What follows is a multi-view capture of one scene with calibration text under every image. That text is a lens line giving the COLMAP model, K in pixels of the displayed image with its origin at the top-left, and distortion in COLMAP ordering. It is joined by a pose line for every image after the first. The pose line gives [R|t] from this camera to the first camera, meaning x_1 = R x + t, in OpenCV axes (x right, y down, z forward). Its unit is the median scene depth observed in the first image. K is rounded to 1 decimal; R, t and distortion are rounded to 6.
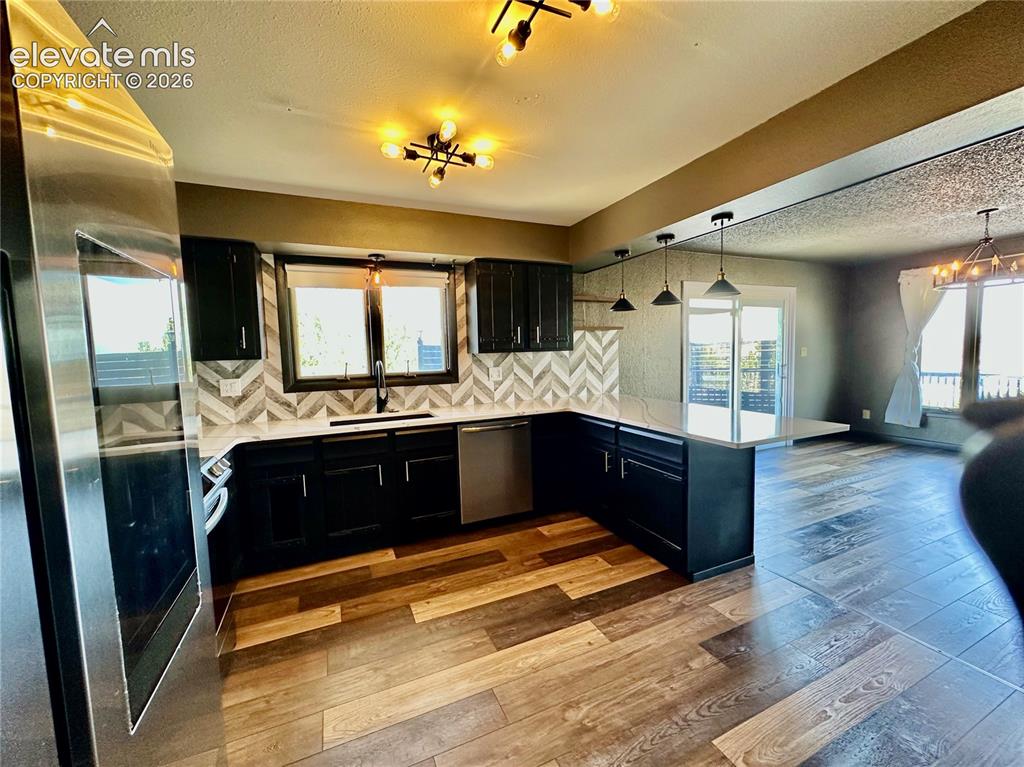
lens RADIAL K [[411.5, 0, 512.0], [0, 411.5, 383.5], [0, 0, 1]] dist [-0.001299, -0.000153]
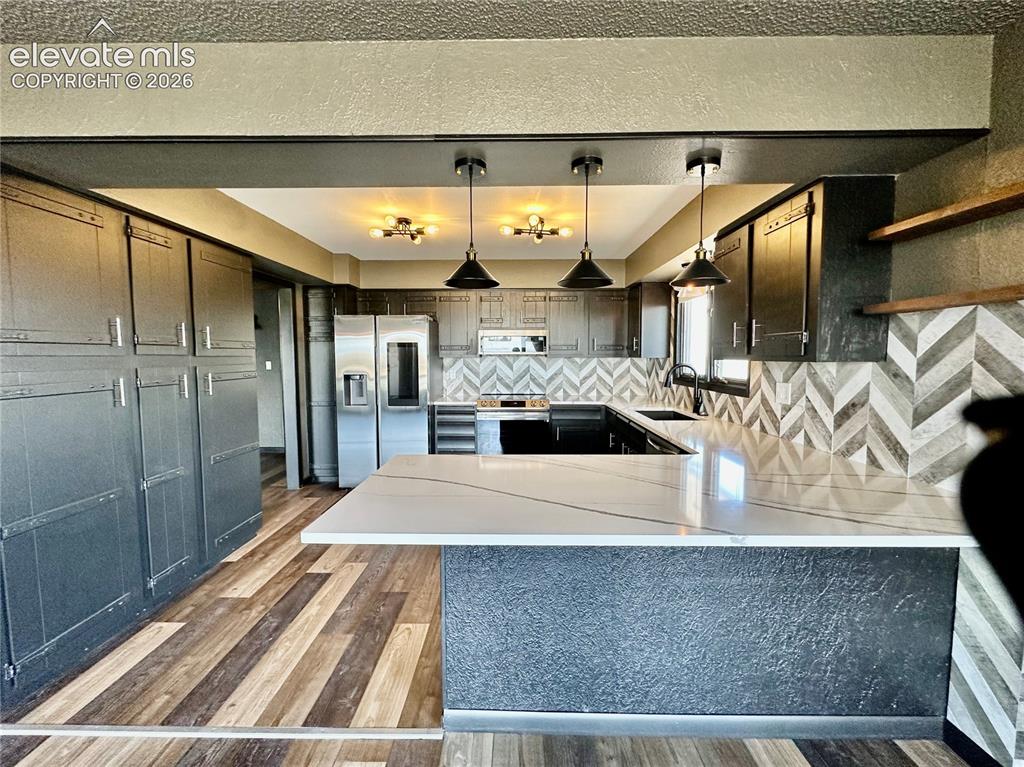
lens RADIAL K [[411.5, 0, 512.0], [0, 411.5, 383.5], [0, 0, 1]] dist [-0.001299, -0.000153]
pose [[-0.419876, 0.090129, -0.903095, 0.889154], [-0.058220, 0.990333, 0.125904, -0.117528], [0.905712, 0.105442, -0.410569, 1.101181]]
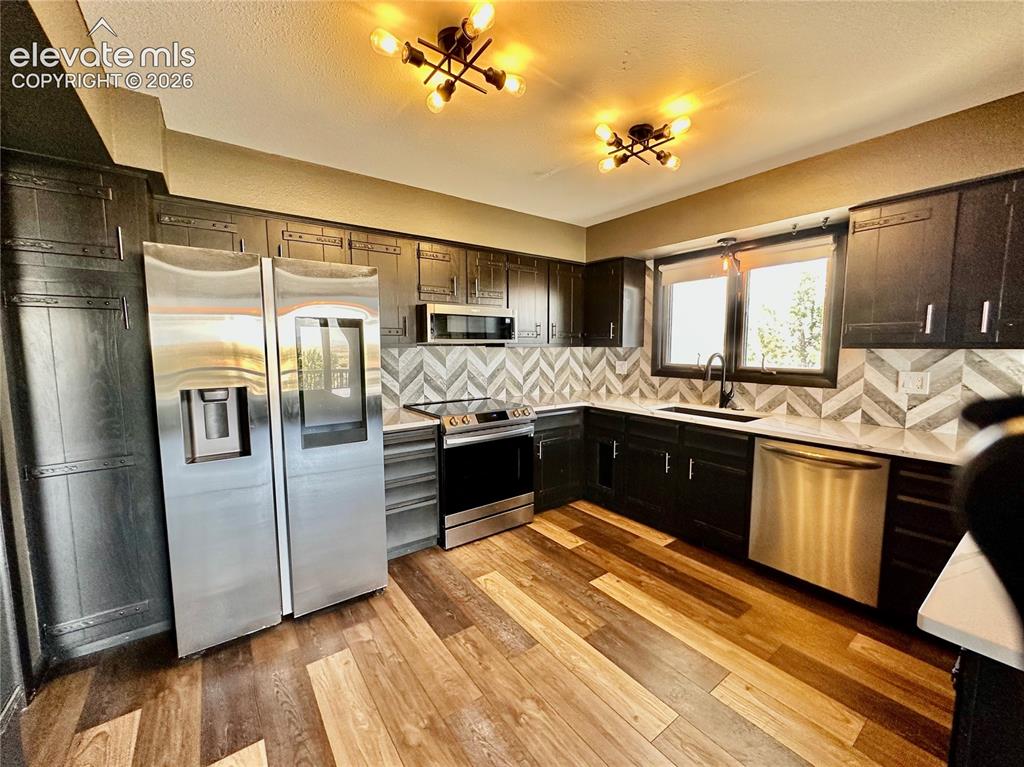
lens RADIAL K [[411.5, 0, 512.0], [0, 411.5, 383.5], [0, 0, 1]] dist [-0.001299, -0.000153]
pose [[0.210989, 0.118231, -0.970312, 0.534796], [-0.079008, 0.991473, 0.103629, -0.047905], [0.974290, 0.054798, 0.218531, 0.354835]]
